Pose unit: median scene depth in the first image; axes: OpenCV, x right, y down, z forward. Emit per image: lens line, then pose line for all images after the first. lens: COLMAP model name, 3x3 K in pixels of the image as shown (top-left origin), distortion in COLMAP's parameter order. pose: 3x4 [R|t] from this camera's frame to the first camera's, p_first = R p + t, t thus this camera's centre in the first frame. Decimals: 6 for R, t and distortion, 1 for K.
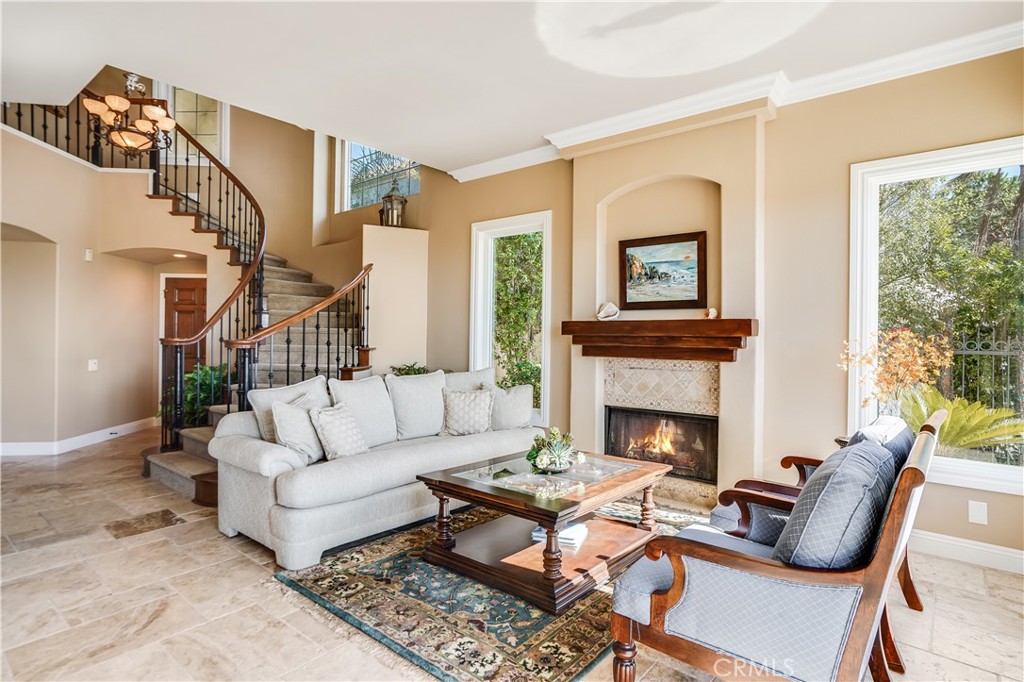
lens RADIAL K [[534.0, 0, 492.1], [0, 534.0, 339.1], [0, 0, 1]] dist [-0.021012, 0.000571]
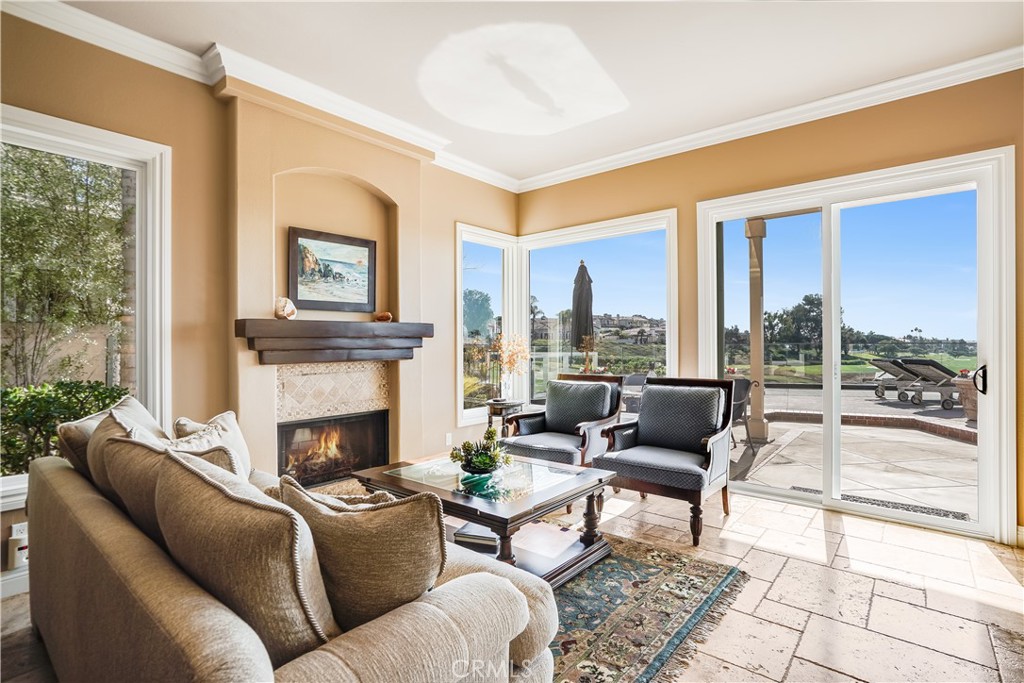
lens RADIAL K [[513.4, 0, 512.0], [0, 513.4, 341.5], [0, 0, 1]] dist [-0.070581, 0.056719]
pose [[-0.027489, -0.010826, 0.999563, -0.630801], [0.013807, 0.999842, 0.011208, -0.005679], [-0.999527, 0.014109, -0.027335, 0.731125]]
